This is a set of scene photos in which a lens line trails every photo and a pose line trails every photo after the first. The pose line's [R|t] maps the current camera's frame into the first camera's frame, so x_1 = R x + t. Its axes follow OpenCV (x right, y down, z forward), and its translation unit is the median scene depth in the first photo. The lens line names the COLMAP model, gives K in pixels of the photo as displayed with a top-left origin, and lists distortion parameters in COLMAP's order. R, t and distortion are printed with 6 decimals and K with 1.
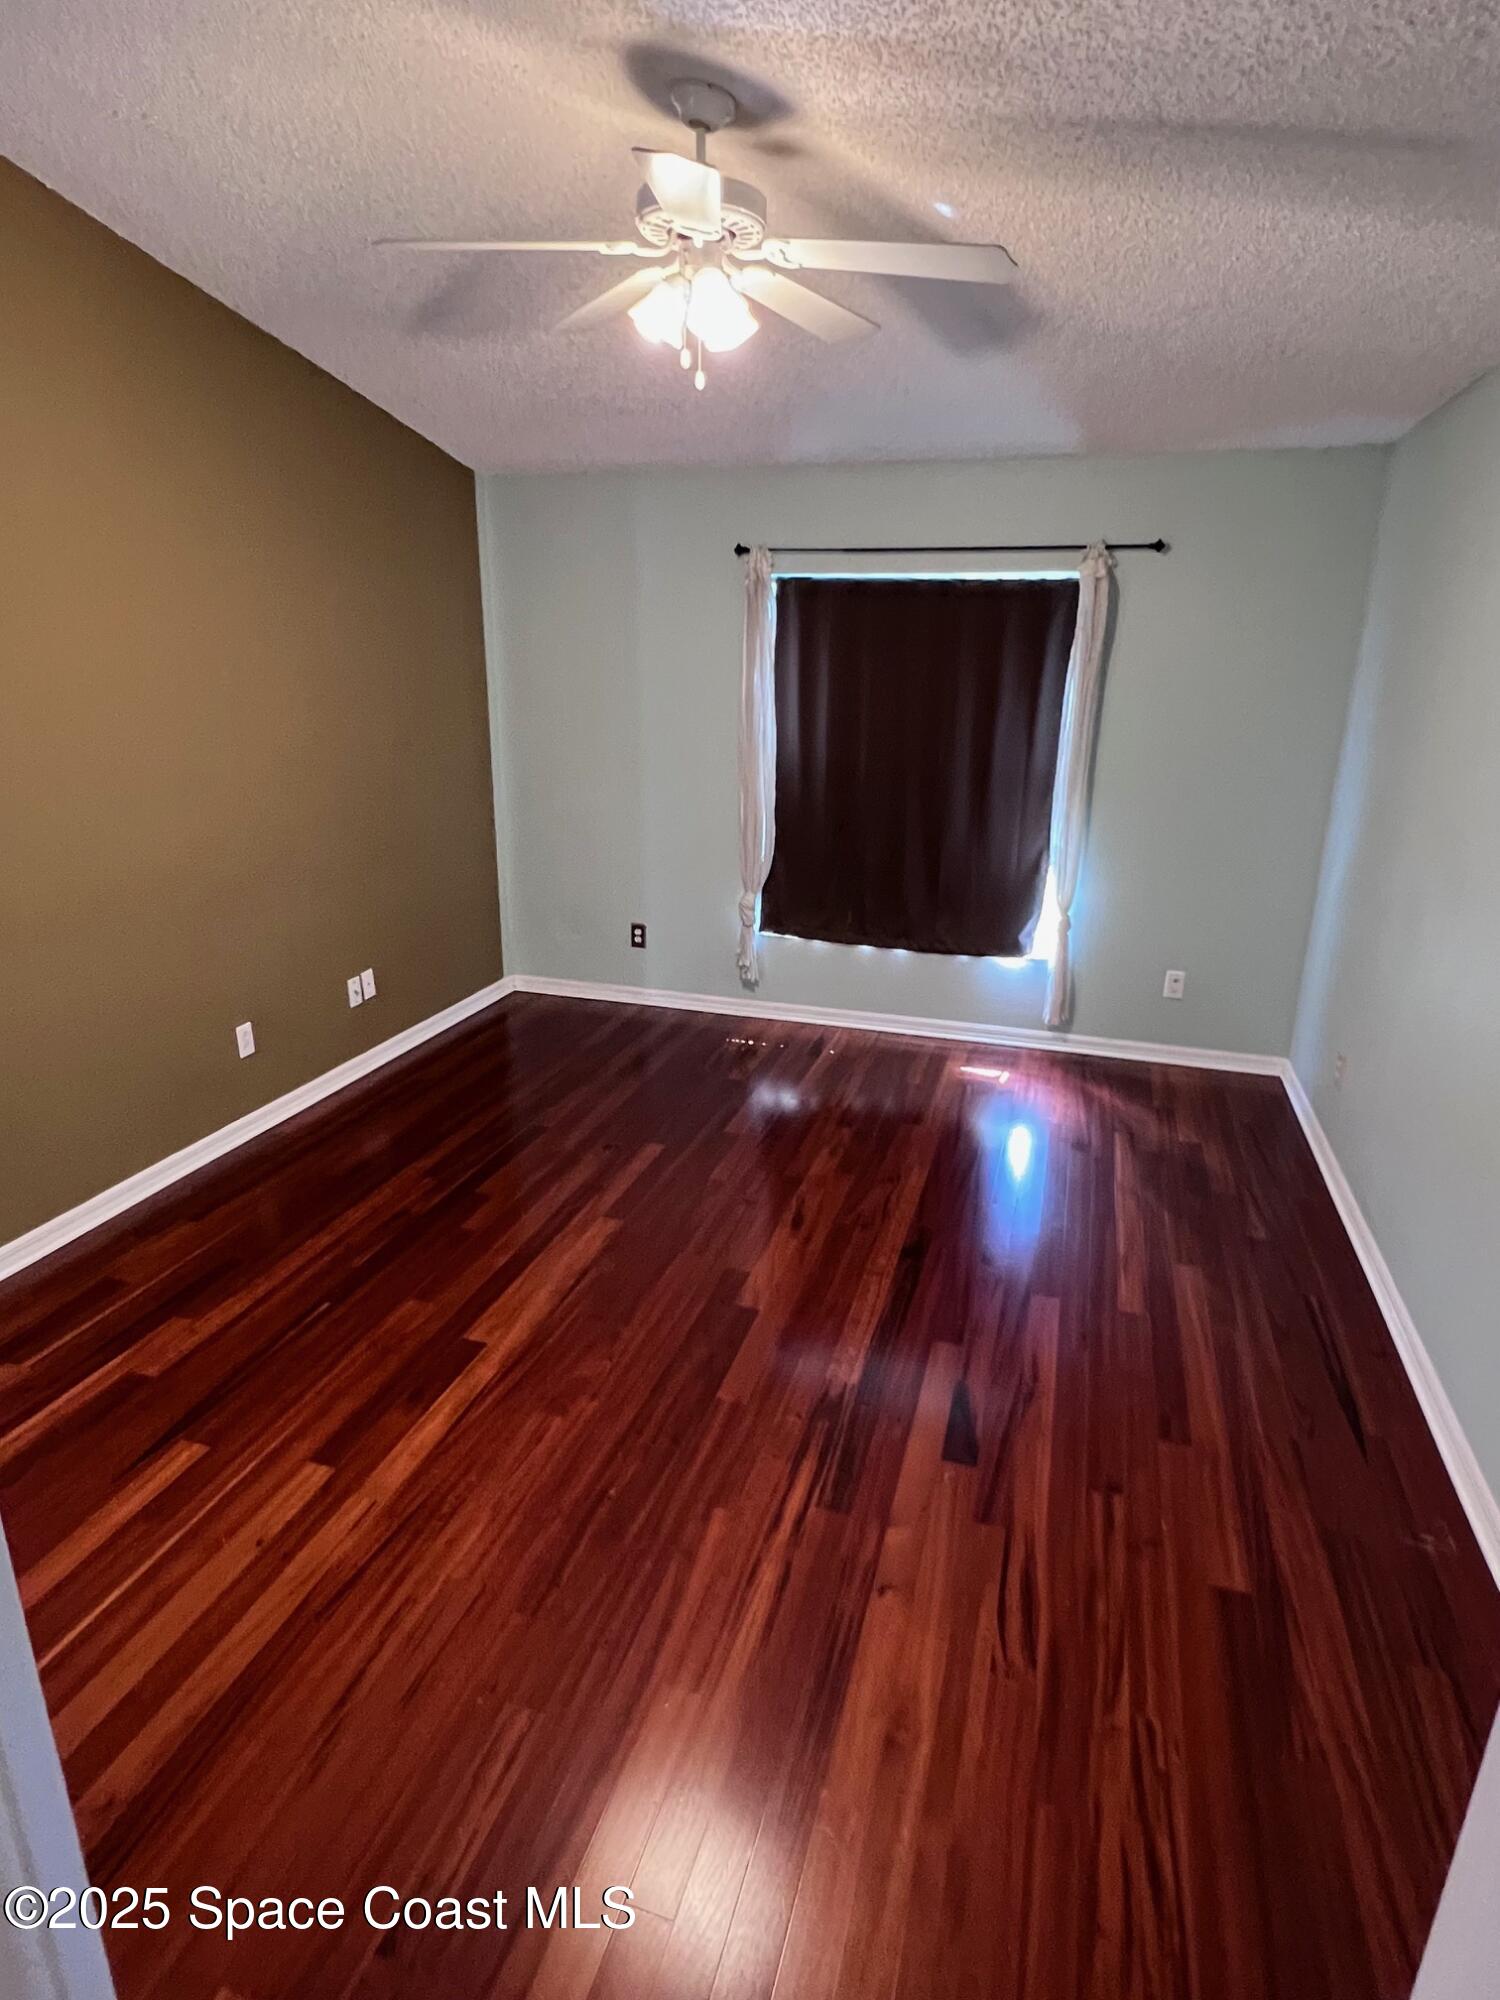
lens RADIAL K [[1090.3, 0, 750.9], [0, 1090.3, 989.0], [0, 0, 1]] dist [-0.003627, -0.000328]
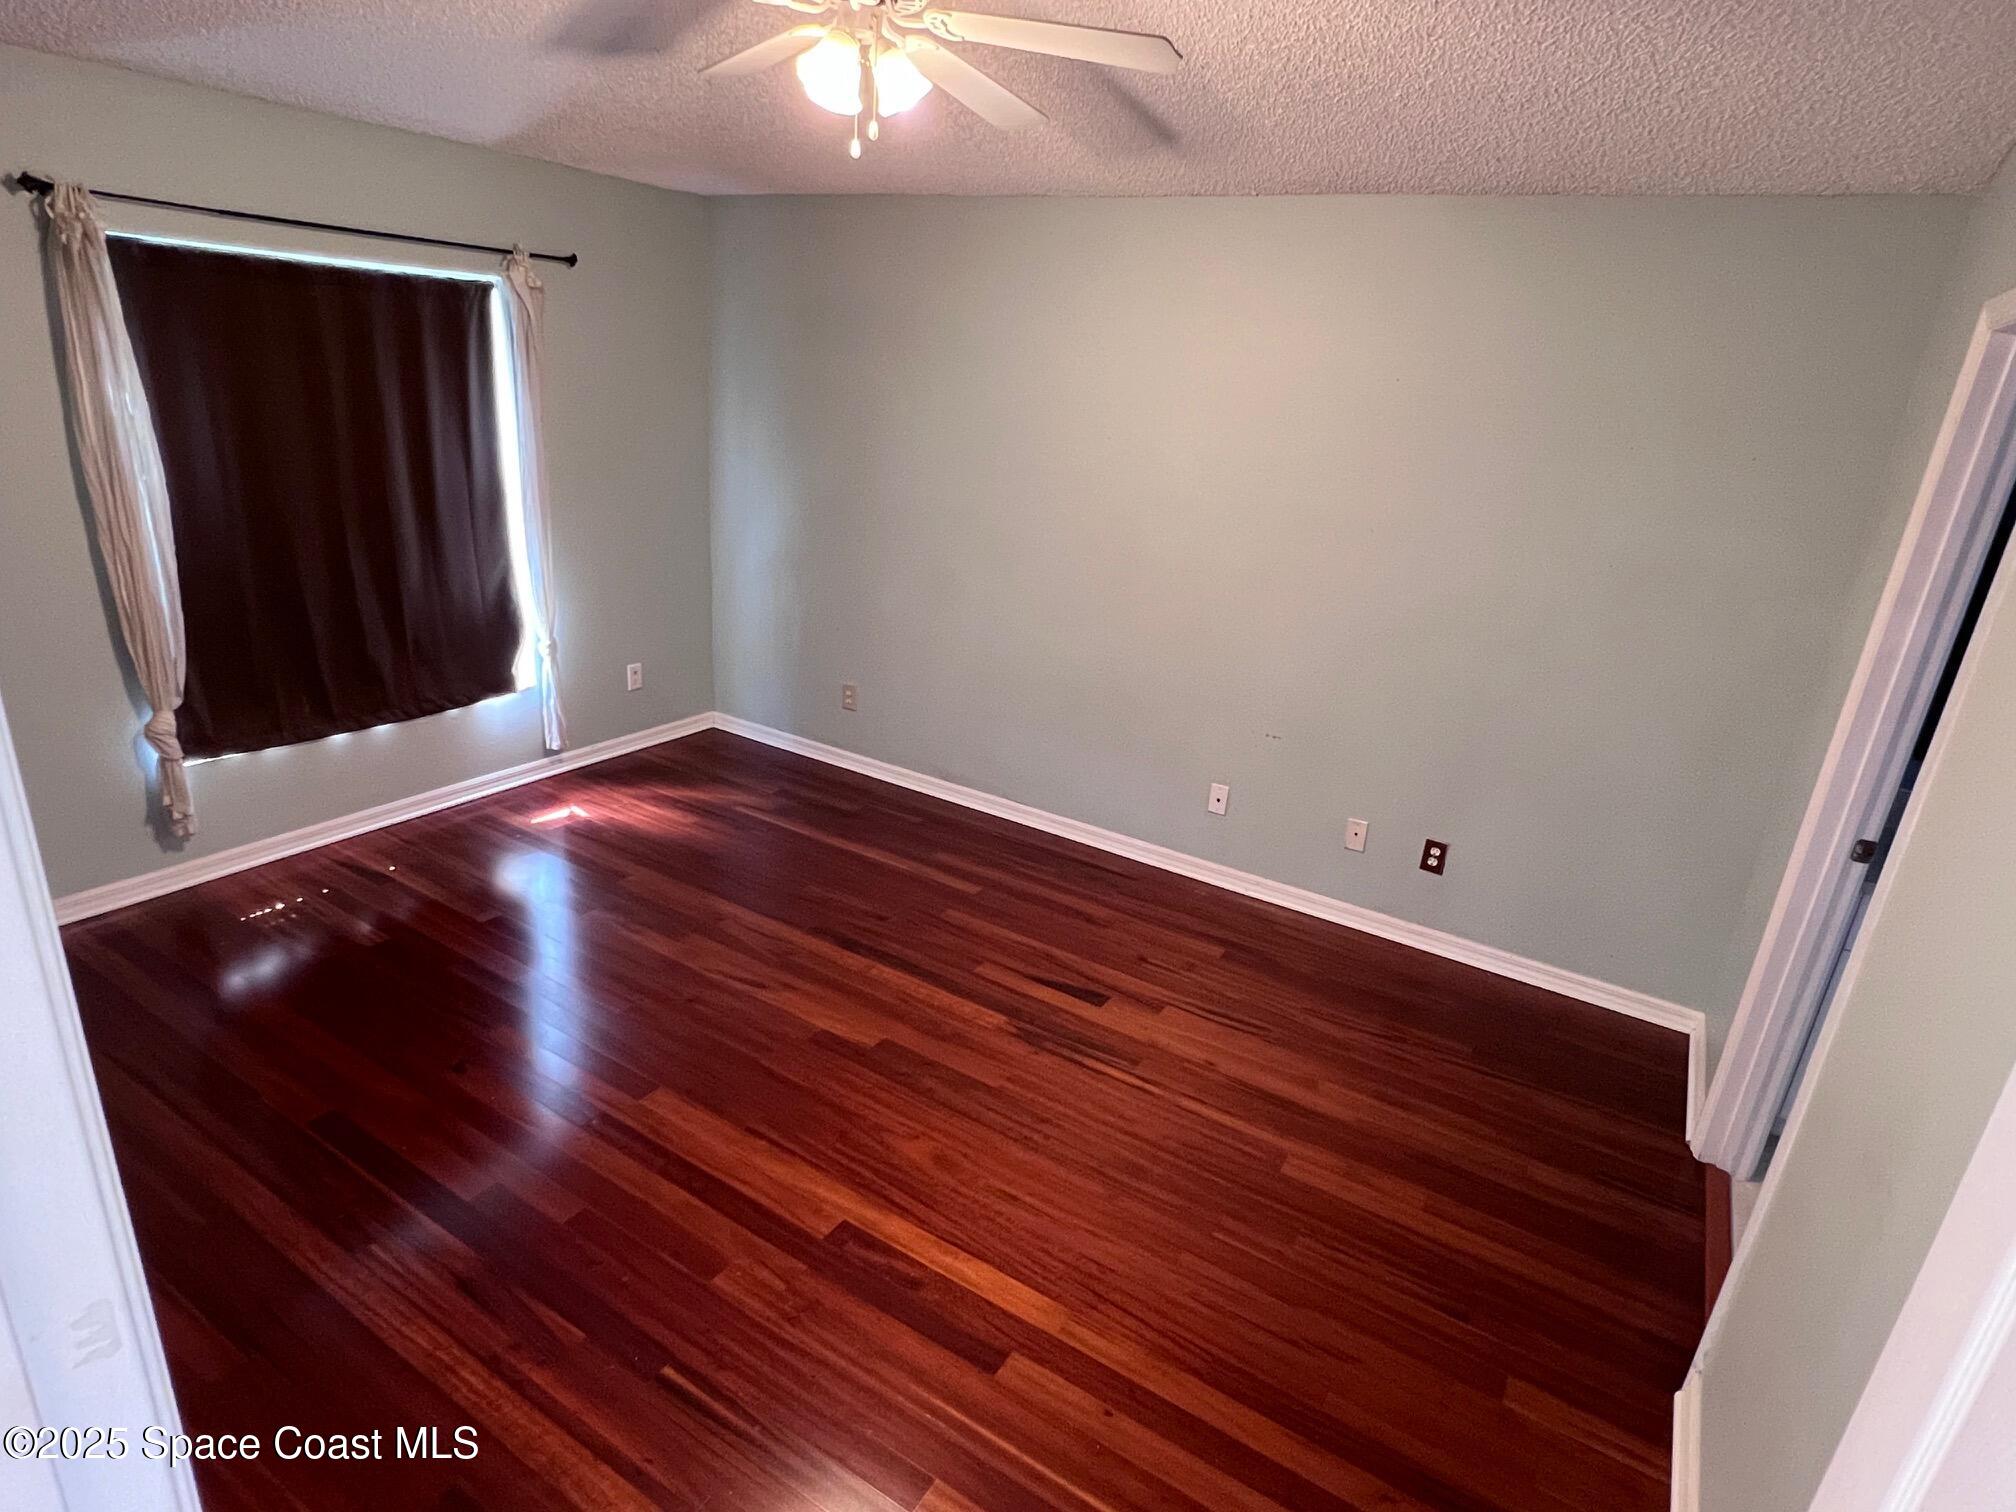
lens RADIAL K [[1099.0, 0, 998.8], [0, 1099.0, 764.5], [0, 0, 1]] dist [-0.003627, -0.000328]
pose [[0.270776, -0.330958, 0.903962, -0.516877], [0.215750, 0.936018, 0.278068, -0.143730], [-0.938154, 0.119735, 0.324856, 0.304266]]
